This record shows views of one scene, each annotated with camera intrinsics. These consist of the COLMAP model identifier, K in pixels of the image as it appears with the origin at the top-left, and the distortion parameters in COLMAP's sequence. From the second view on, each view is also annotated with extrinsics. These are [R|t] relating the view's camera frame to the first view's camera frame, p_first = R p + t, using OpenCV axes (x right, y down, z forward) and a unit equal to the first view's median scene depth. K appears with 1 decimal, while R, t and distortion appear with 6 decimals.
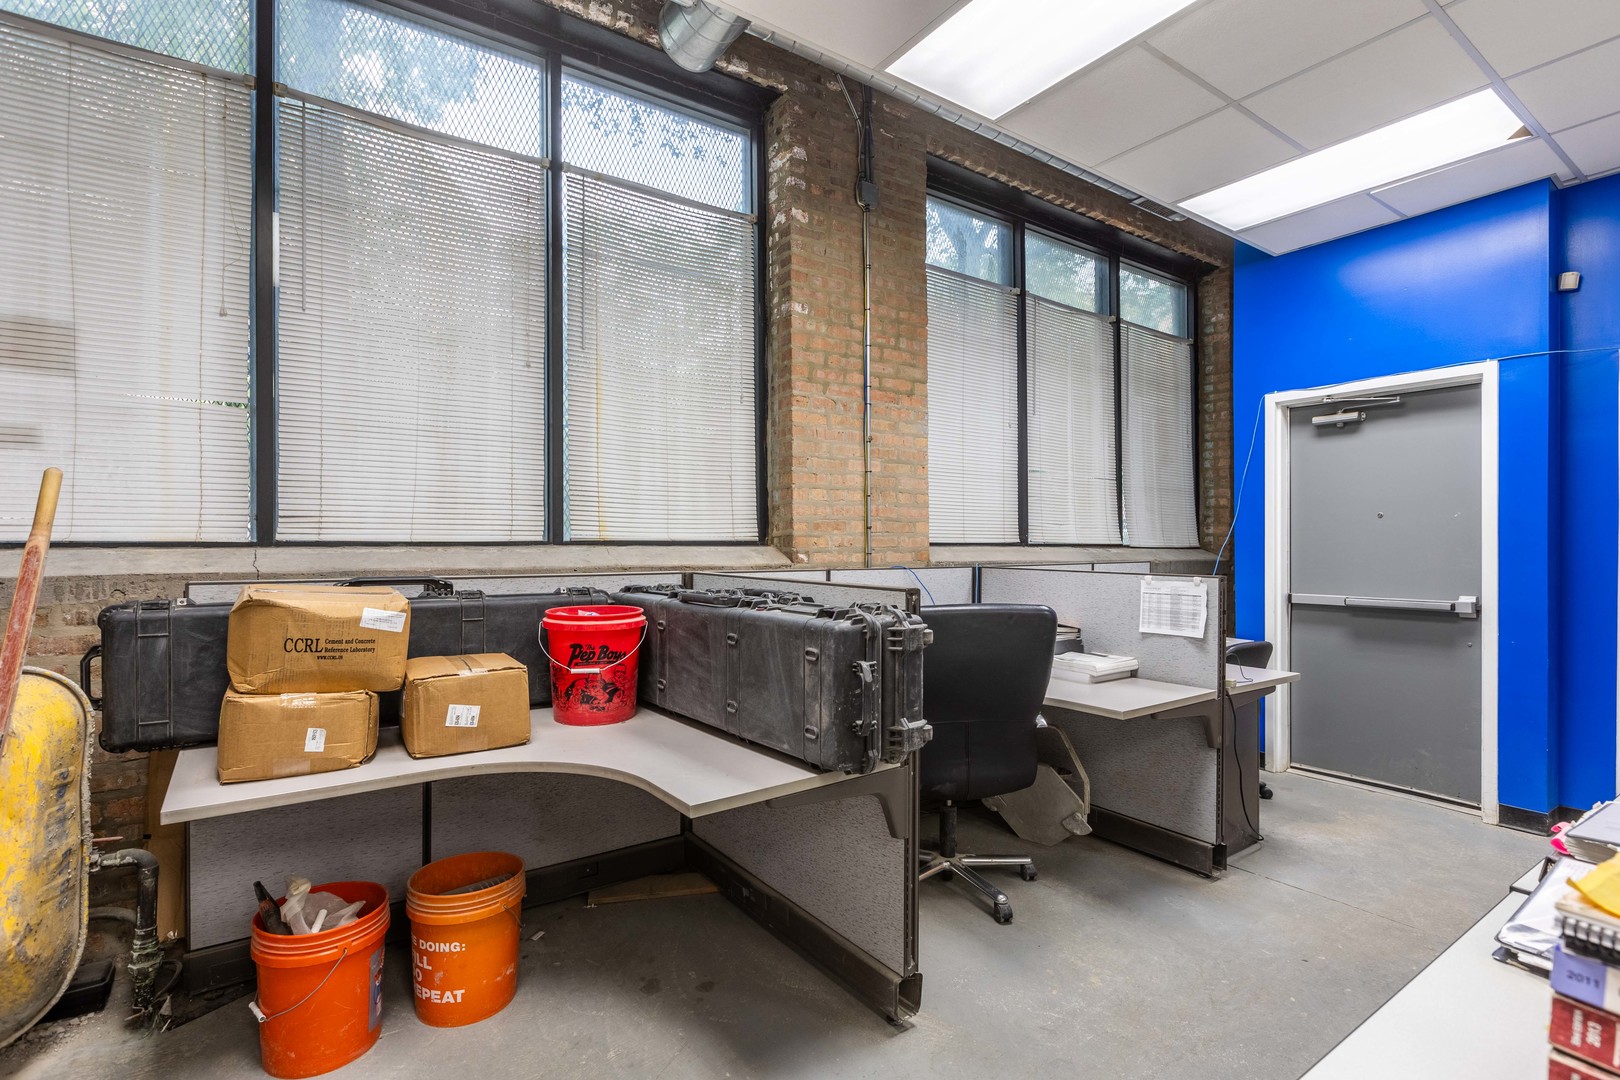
lens RADIAL K [[765.7, 0, 807.2], [0, 765.7, 545.8], [0, 0, 1]] dist [-0.000347, 0.000578]
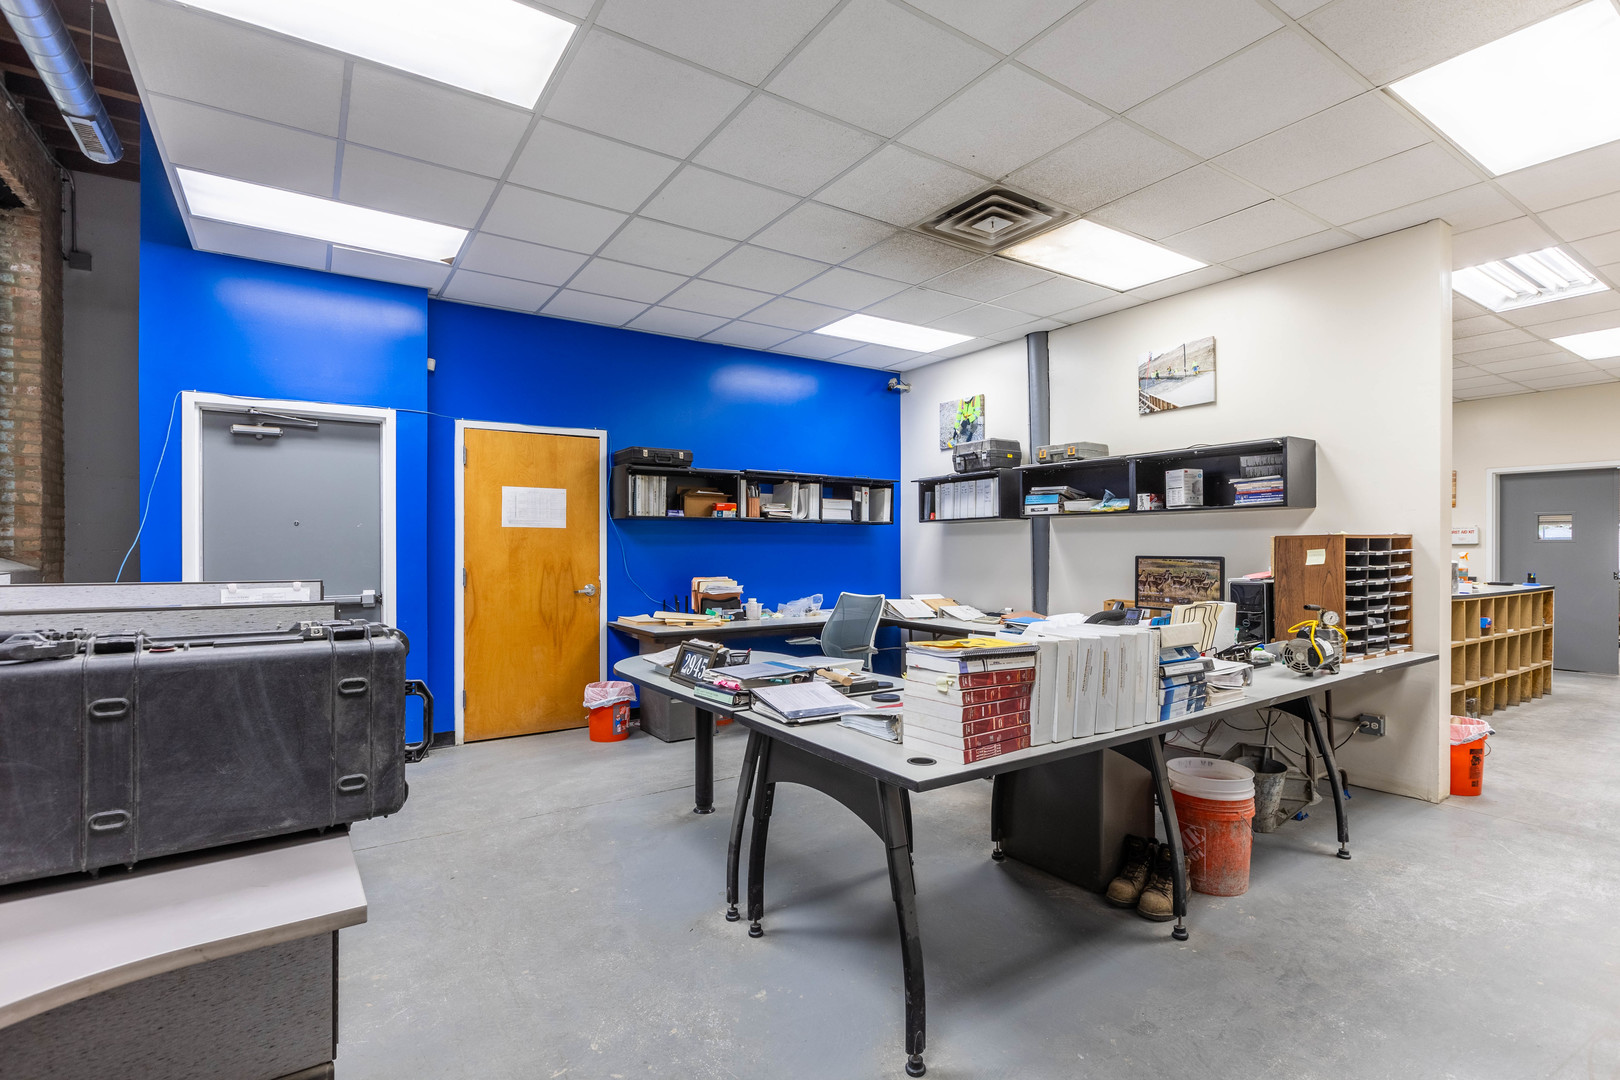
lens RADIAL K [[765.7, 0, 813.3], [0, 765.7, 545.2], [0, 0, 1]] dist [-0.000347, 0.000578]
pose [[0.013536, 0.002930, 0.999904, -0.372466], [0.005183, 0.999982, -0.003000, -0.000721], [-0.999895, 0.005223, 0.013521, 0.235560]]
